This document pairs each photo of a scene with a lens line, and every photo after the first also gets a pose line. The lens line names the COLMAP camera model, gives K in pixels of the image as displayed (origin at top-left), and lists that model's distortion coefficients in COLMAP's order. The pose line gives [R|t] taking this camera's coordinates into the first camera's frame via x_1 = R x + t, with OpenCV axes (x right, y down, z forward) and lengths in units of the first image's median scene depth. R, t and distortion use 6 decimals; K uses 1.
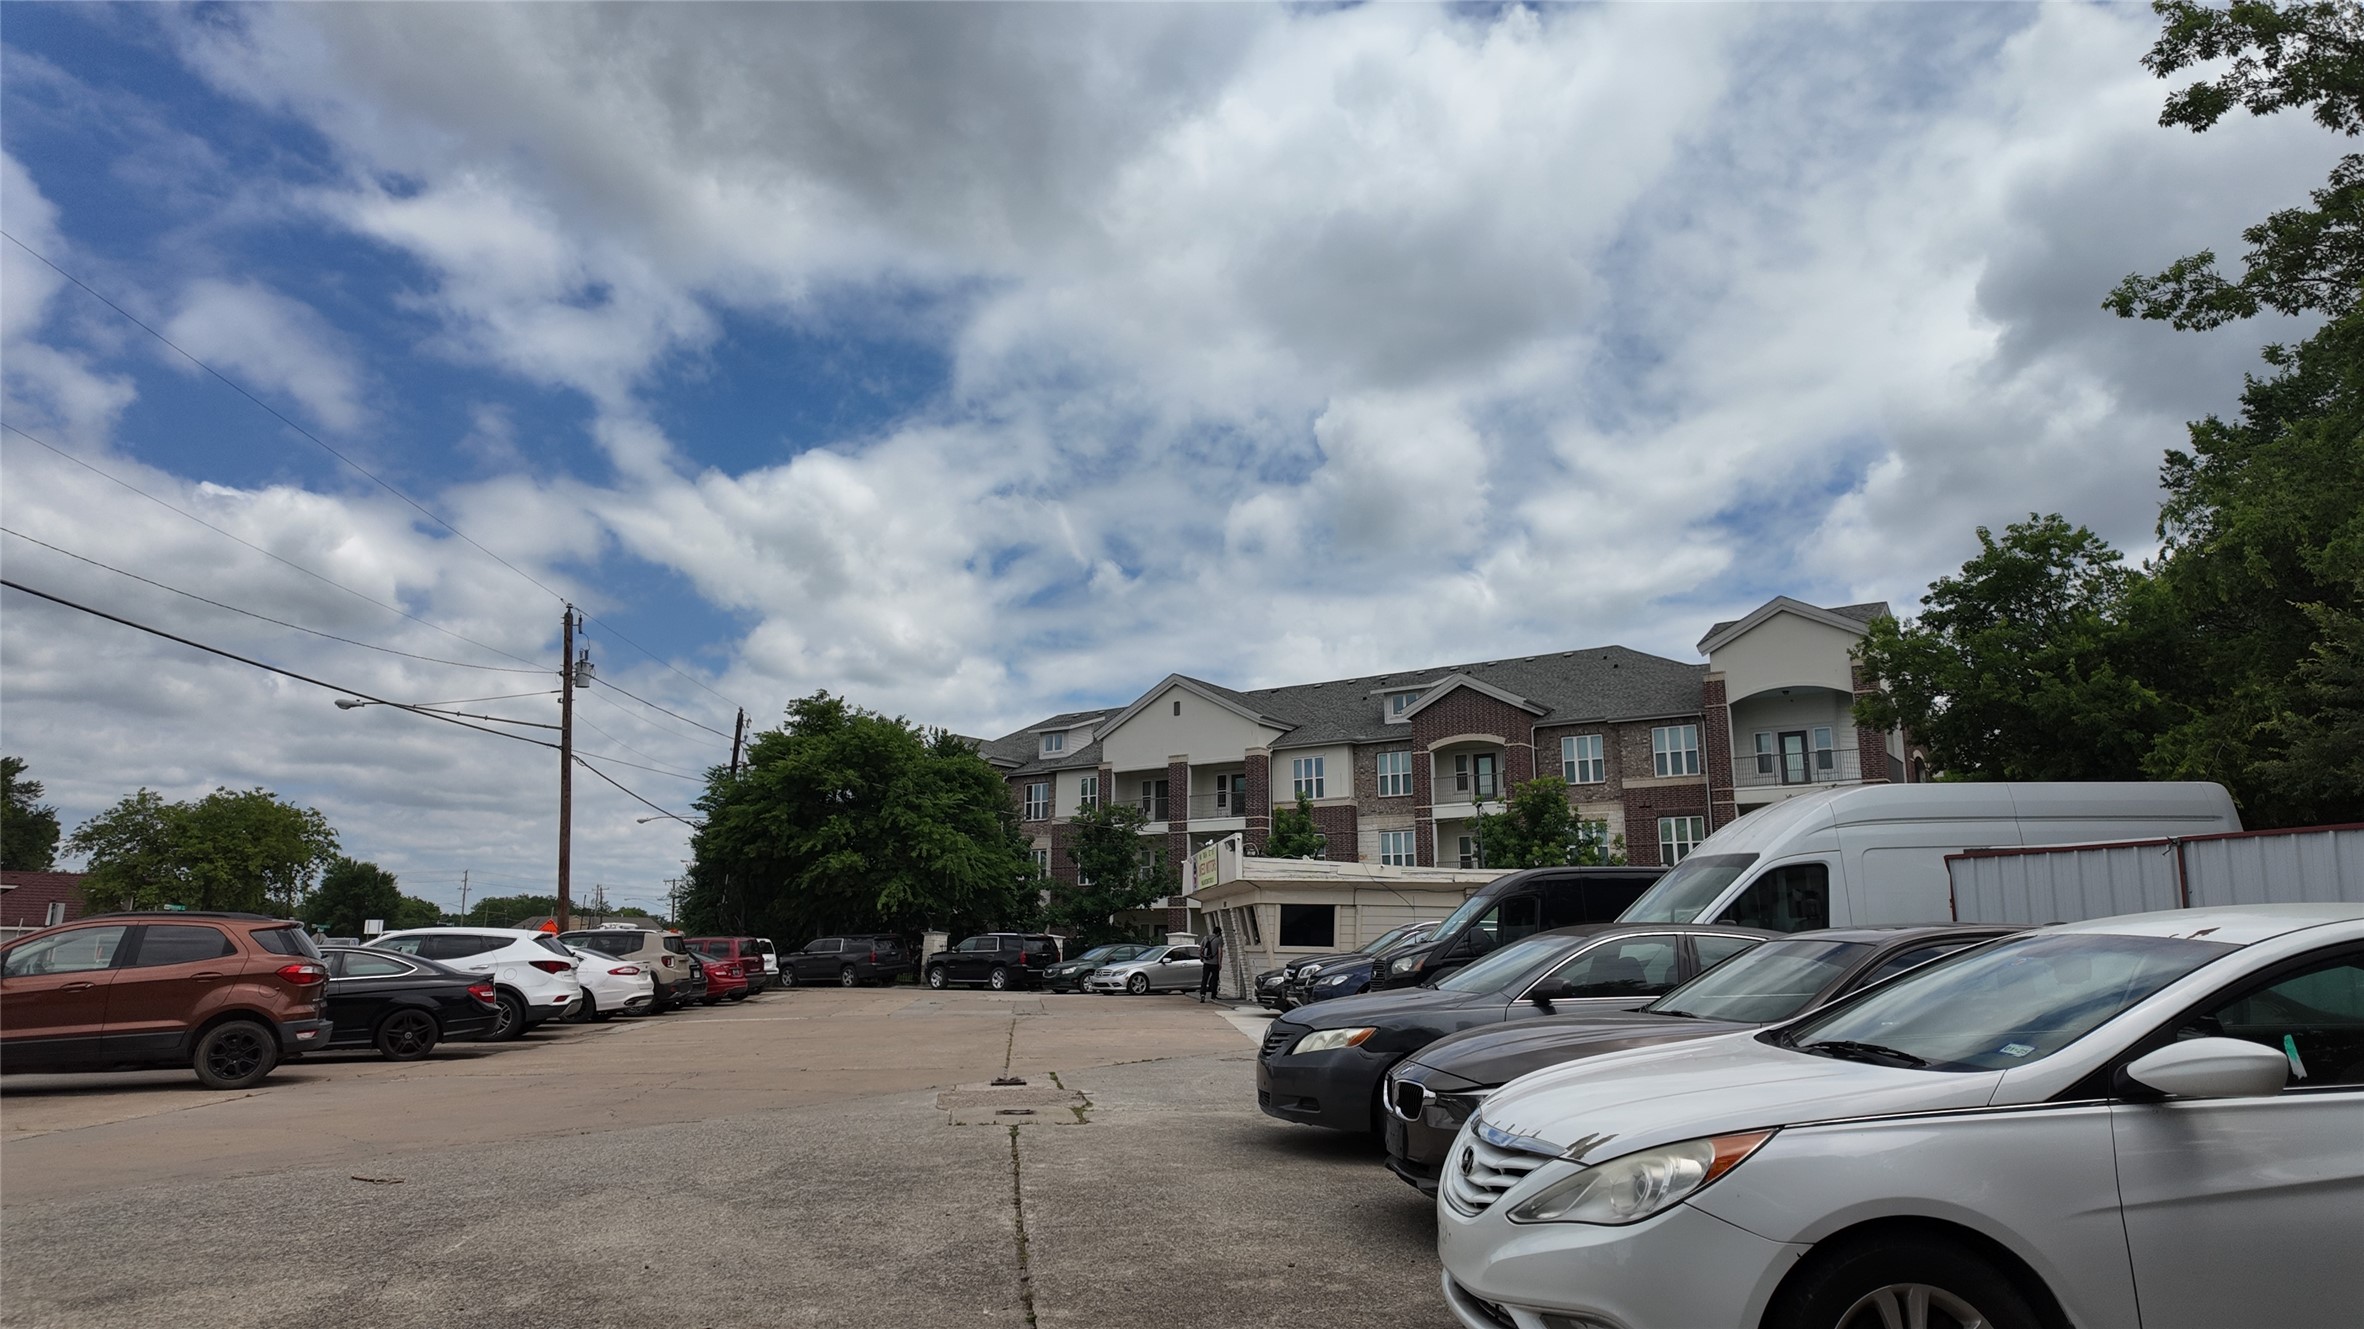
lens RADIAL K [[1386.2, 0, 1186.9], [0, 1386.2, 657.3], [0, 0, 1]] dist [0.067818, -0.061792]
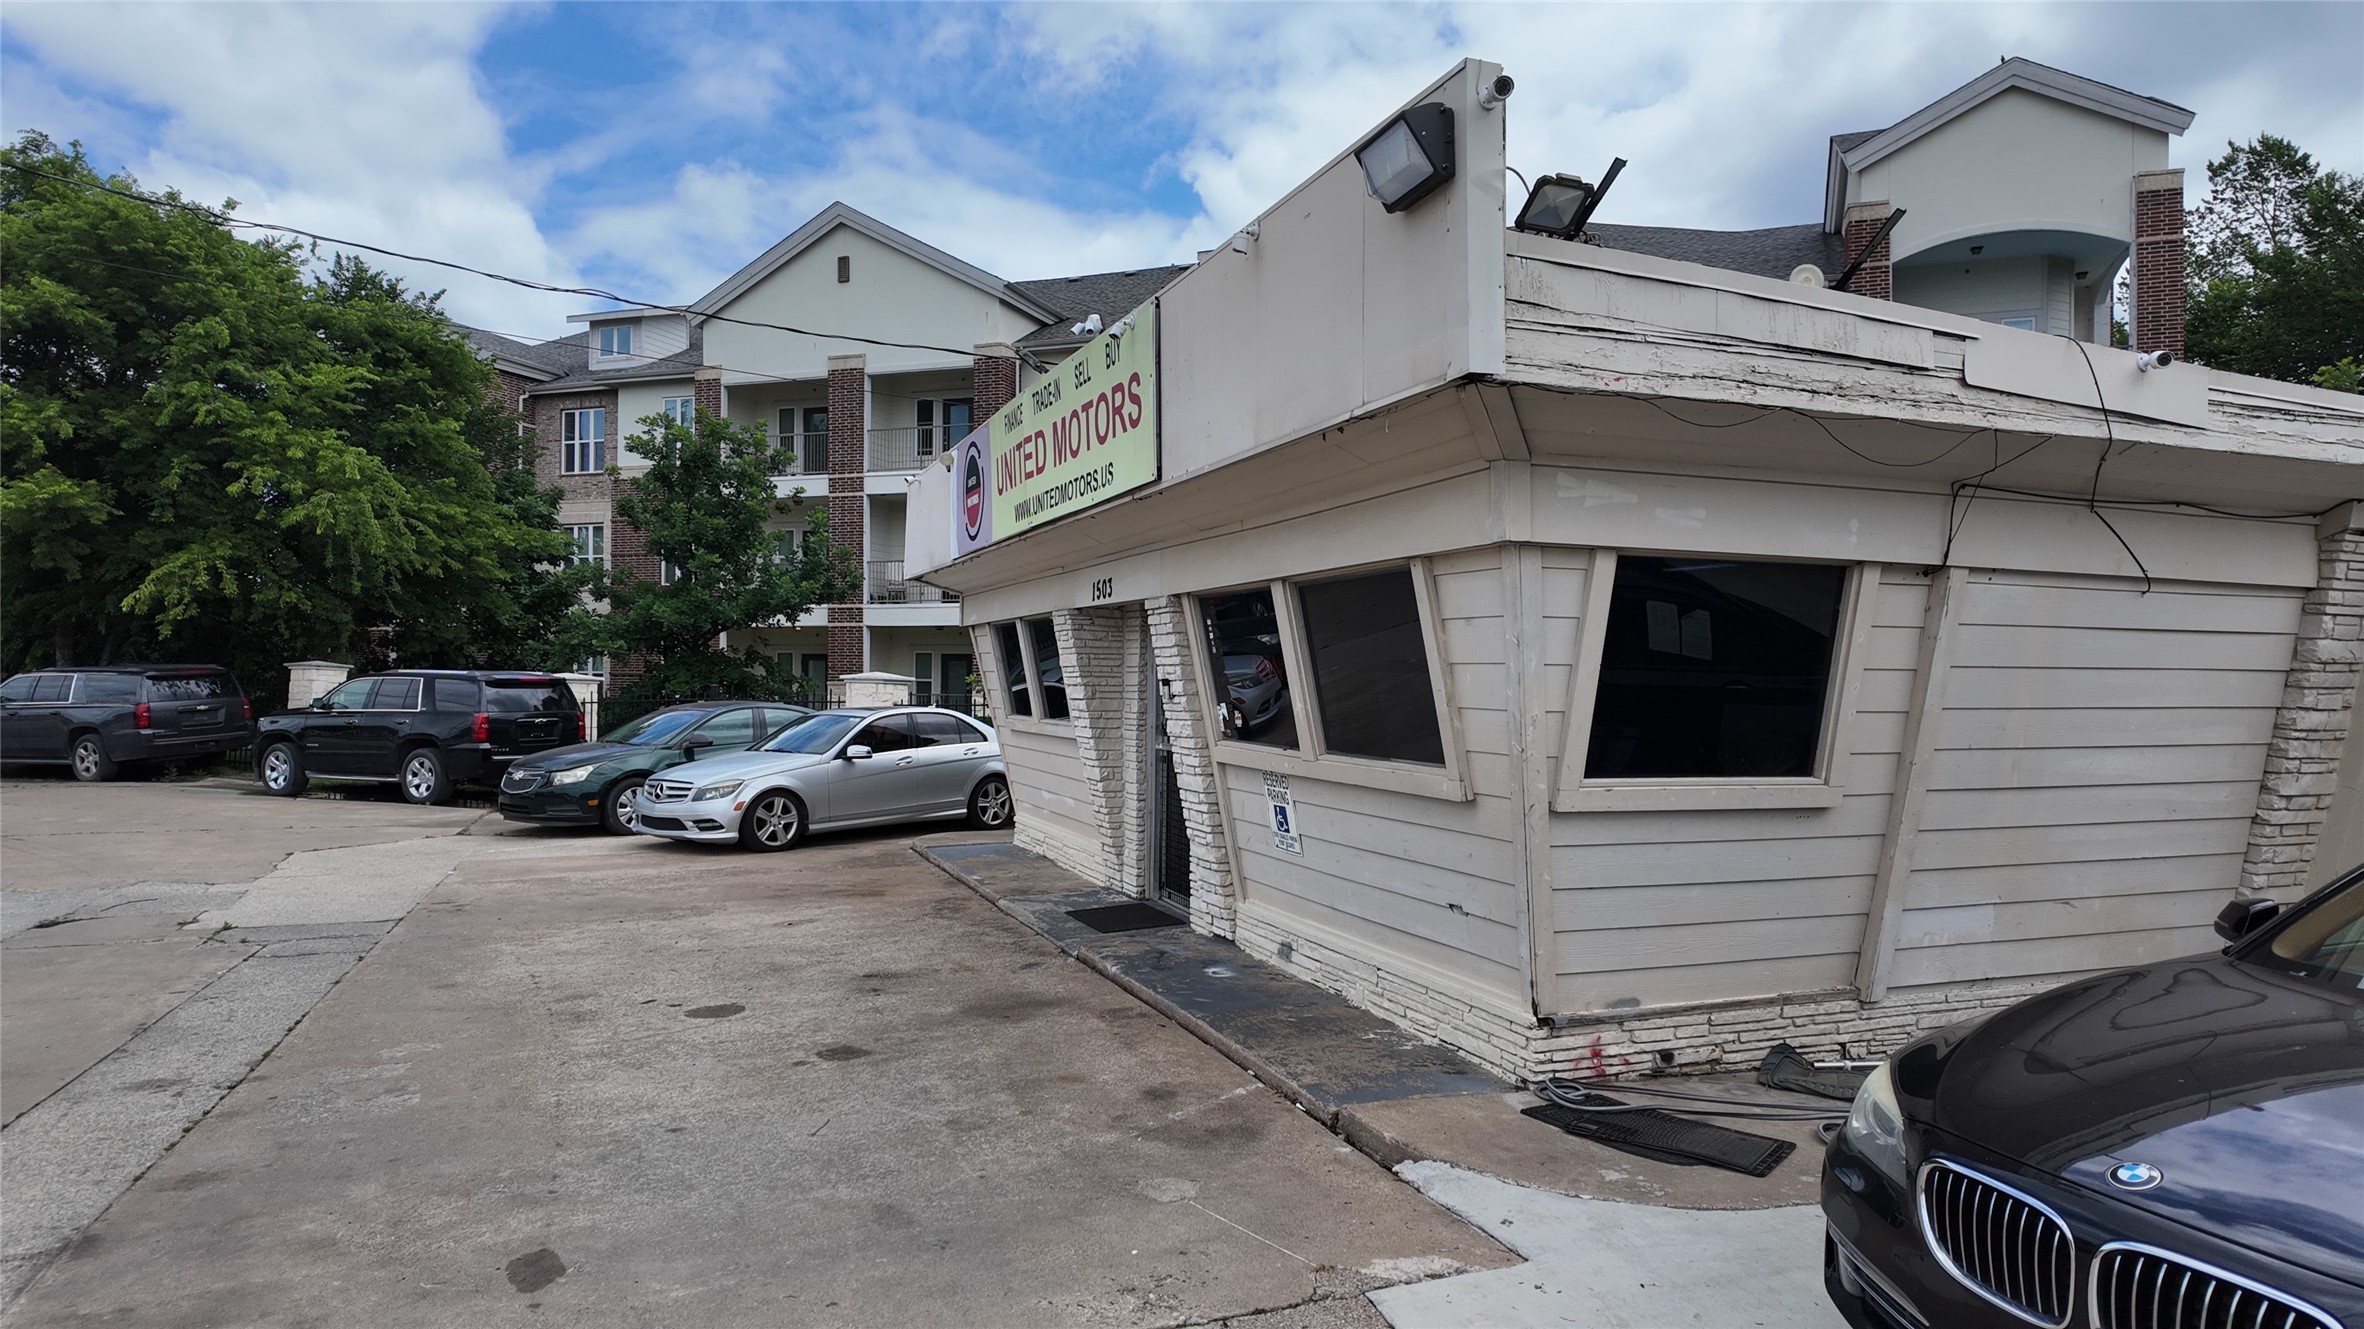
lens RADIAL K [[1386.2, 0, 1187.6], [0, 1386.2, 664.7], [0, 0, 1]] dist [0.067818, -0.061792]
pose [[0.967515, 0.006809, 0.252722, -0.017987], [-0.056502, 0.980175, 0.189905, 0.095121], [-0.246419, -0.198015, 0.948719, 0.497270]]
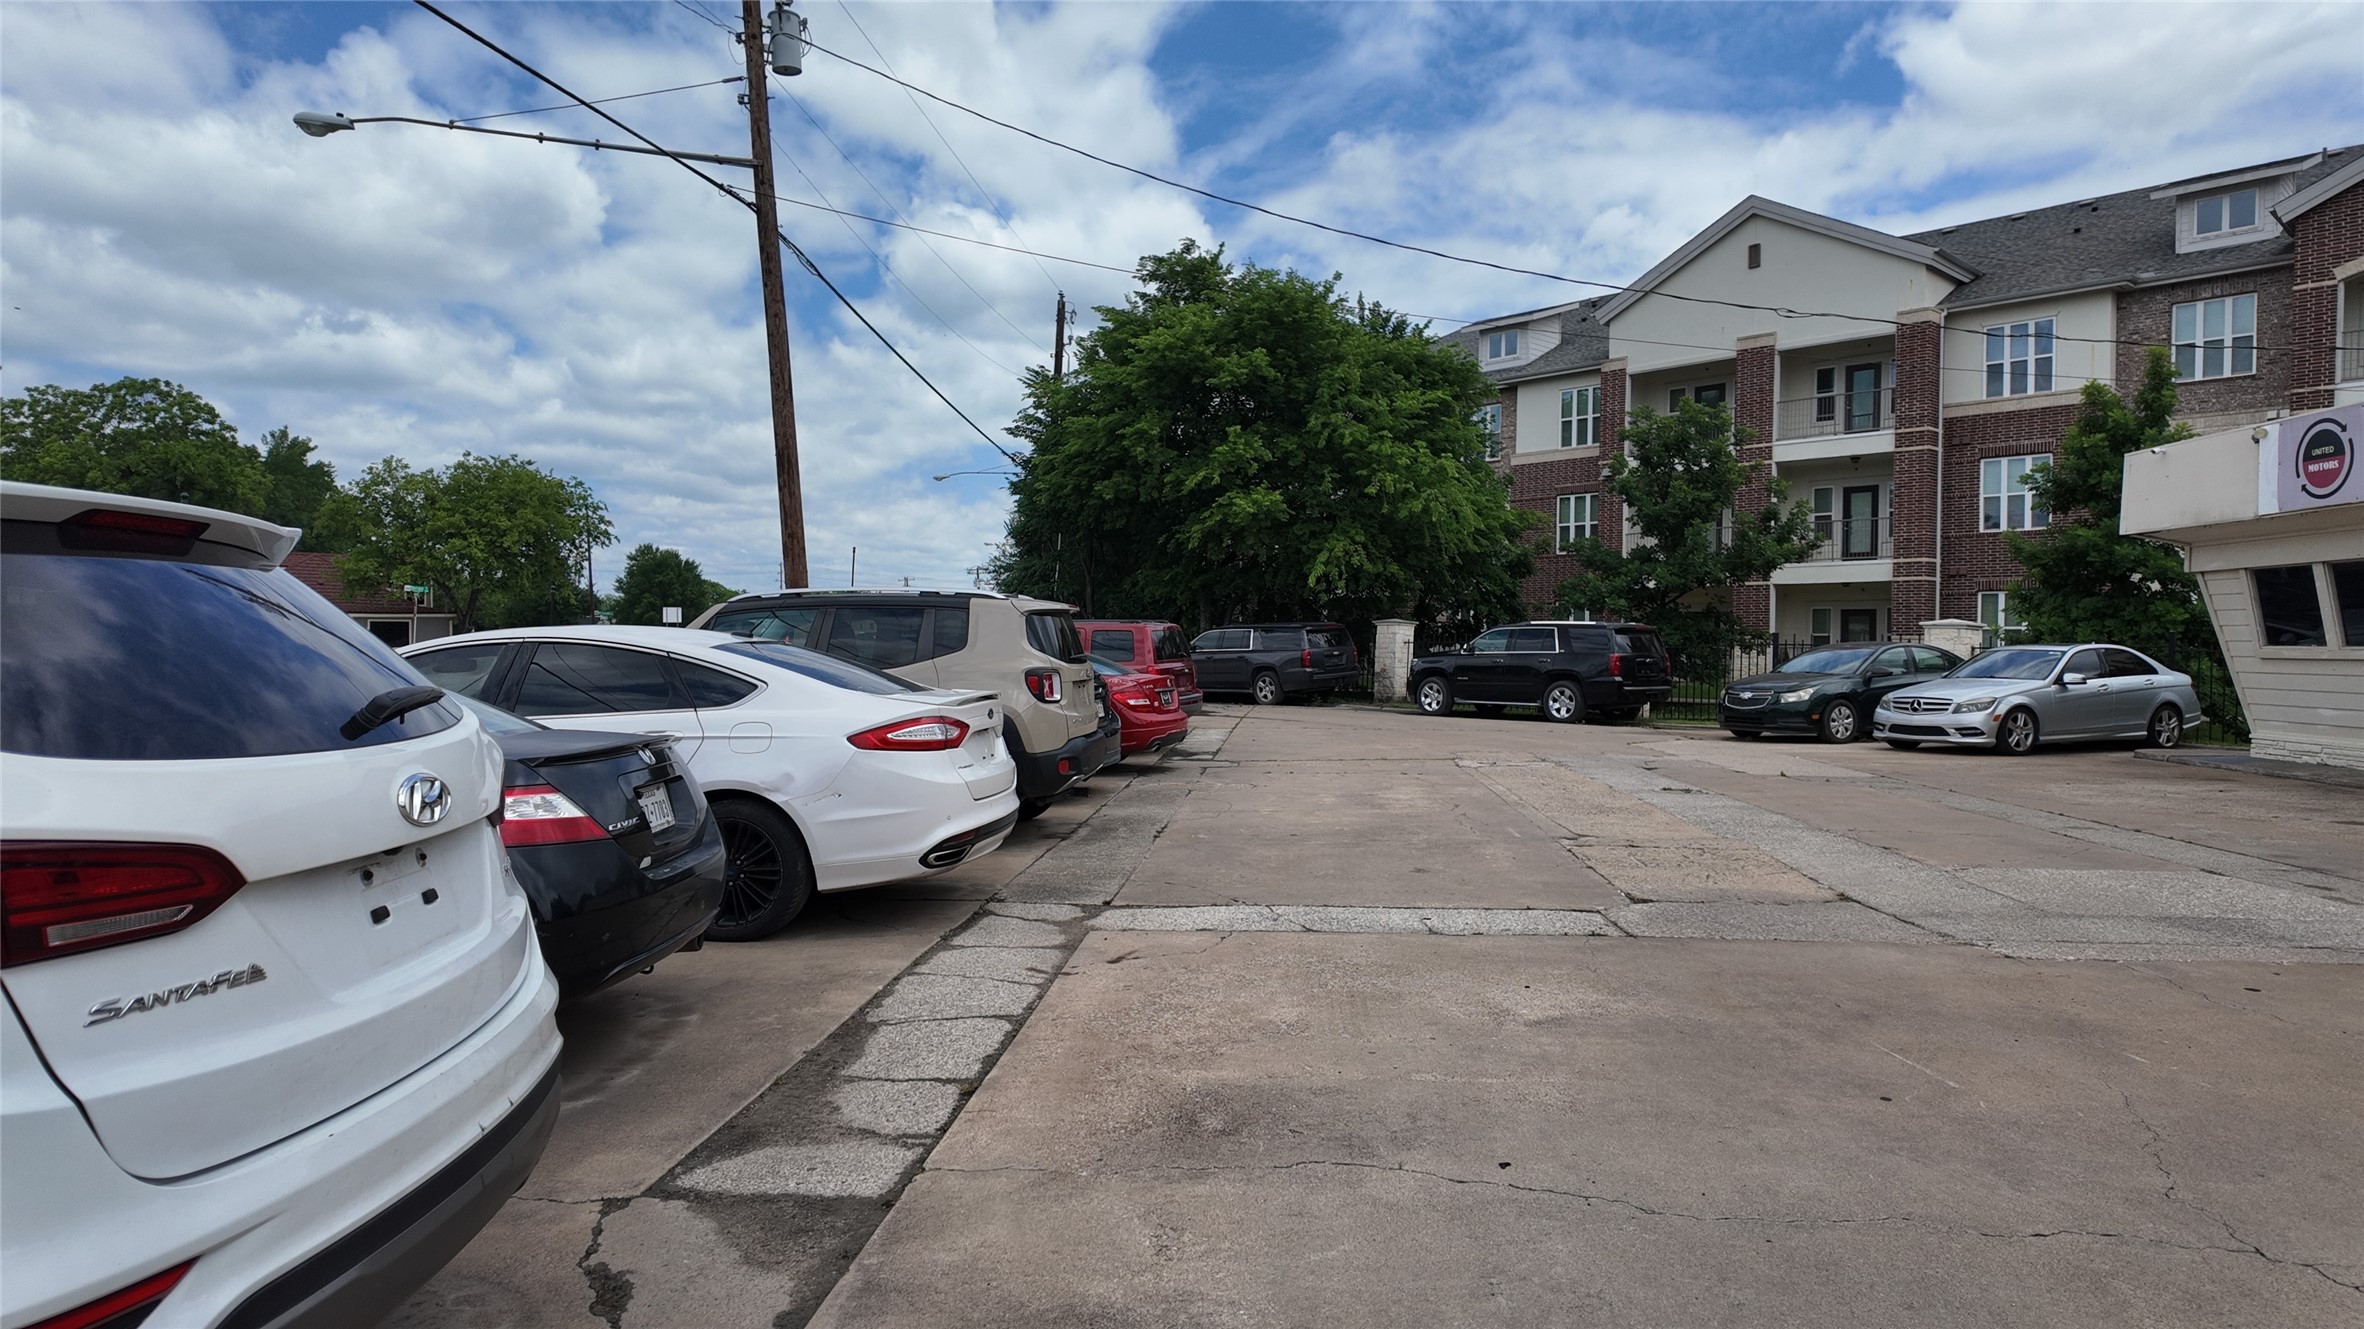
lens RADIAL K [[1386.2, 0, 1183.4], [0, 1386.2, 673.5], [0, 0, 1]] dist [0.067818, -0.061792]
pose [[0.980888, 0.006737, -0.194455, -0.159491], [0.037508, 0.974108, 0.222950, 0.083005], [0.190922, -0.225982, 0.955239, 0.405032]]
